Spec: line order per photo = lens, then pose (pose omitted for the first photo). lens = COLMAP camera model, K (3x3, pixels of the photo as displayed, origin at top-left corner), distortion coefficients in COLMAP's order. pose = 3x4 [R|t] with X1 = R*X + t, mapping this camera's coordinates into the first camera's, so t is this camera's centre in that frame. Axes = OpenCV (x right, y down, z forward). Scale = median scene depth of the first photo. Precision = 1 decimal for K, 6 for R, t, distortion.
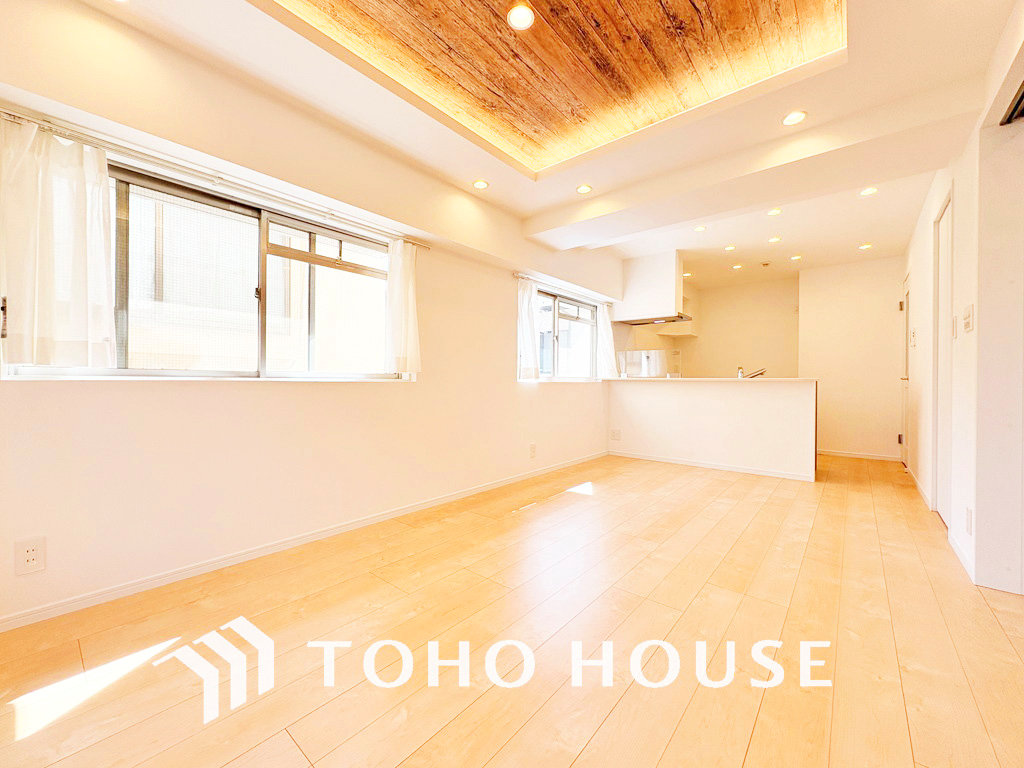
lens RADIAL K [[407.6, 0, 510.9], [0, 407.6, 382.4], [0, 0, 1]] dist [0.000755, 0.000025]
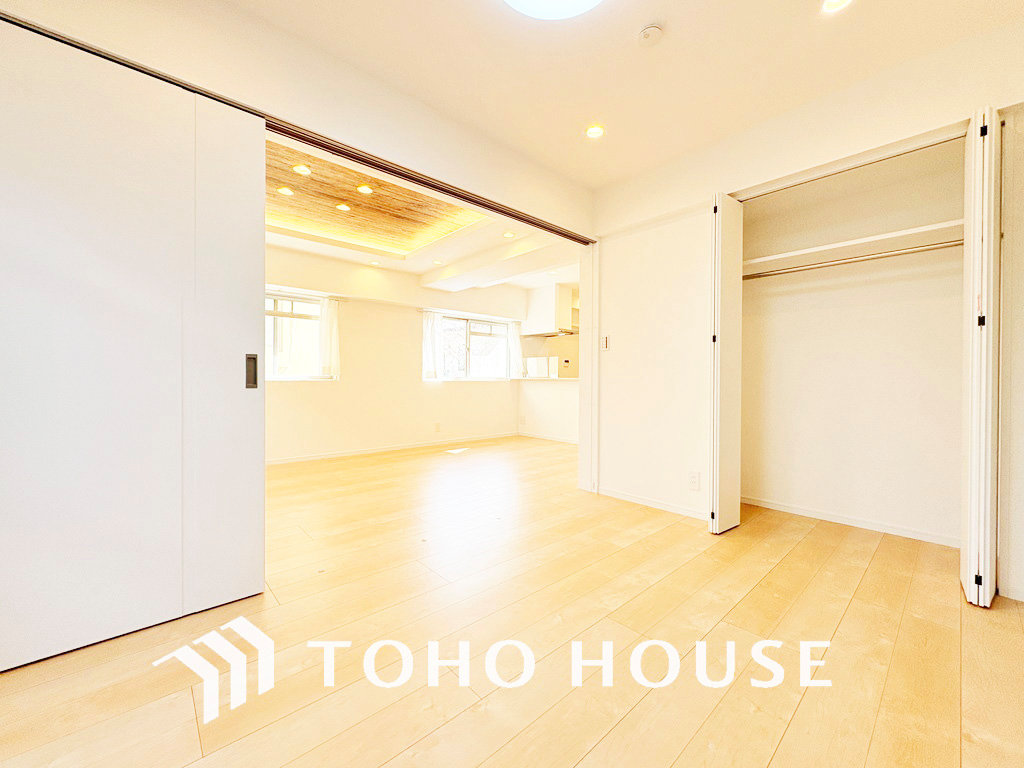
lens RADIAL K [[407.6, 0, 507.4], [0, 407.6, 383.4], [0, 0, 1]] dist [0.000755, 0.000025]
pose [[0.990314, 0.000128, -0.138846, 0.607784], [0.000786, 0.999978, 0.006530, -0.000702], [0.138844, -0.006576, 0.990292, -0.512016]]
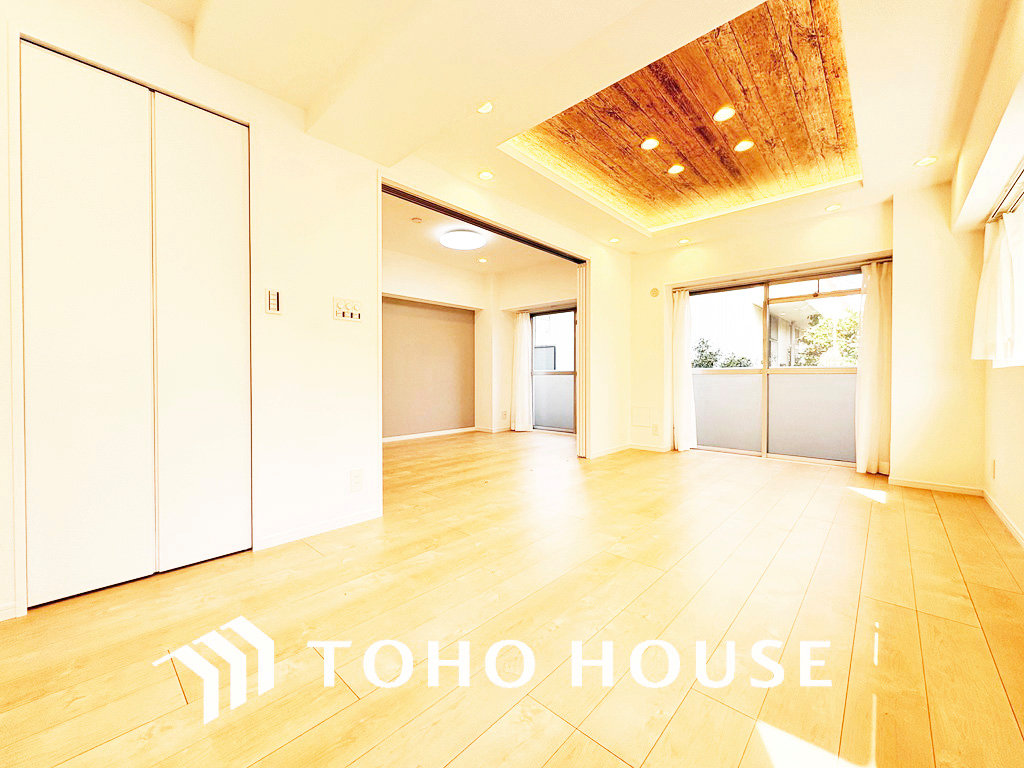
lens RADIAL K [[407.6, 0, 511.4], [0, 407.6, 381.8], [0, 0, 1]] dist [0.000755, 0.000025]
pose [[-0.998878, -0.006022, 0.046983, 0.370666], [-0.005271, 0.999857, 0.016088, 0.017422], [-0.047073, 0.015823, -0.998766, 1.312746]]
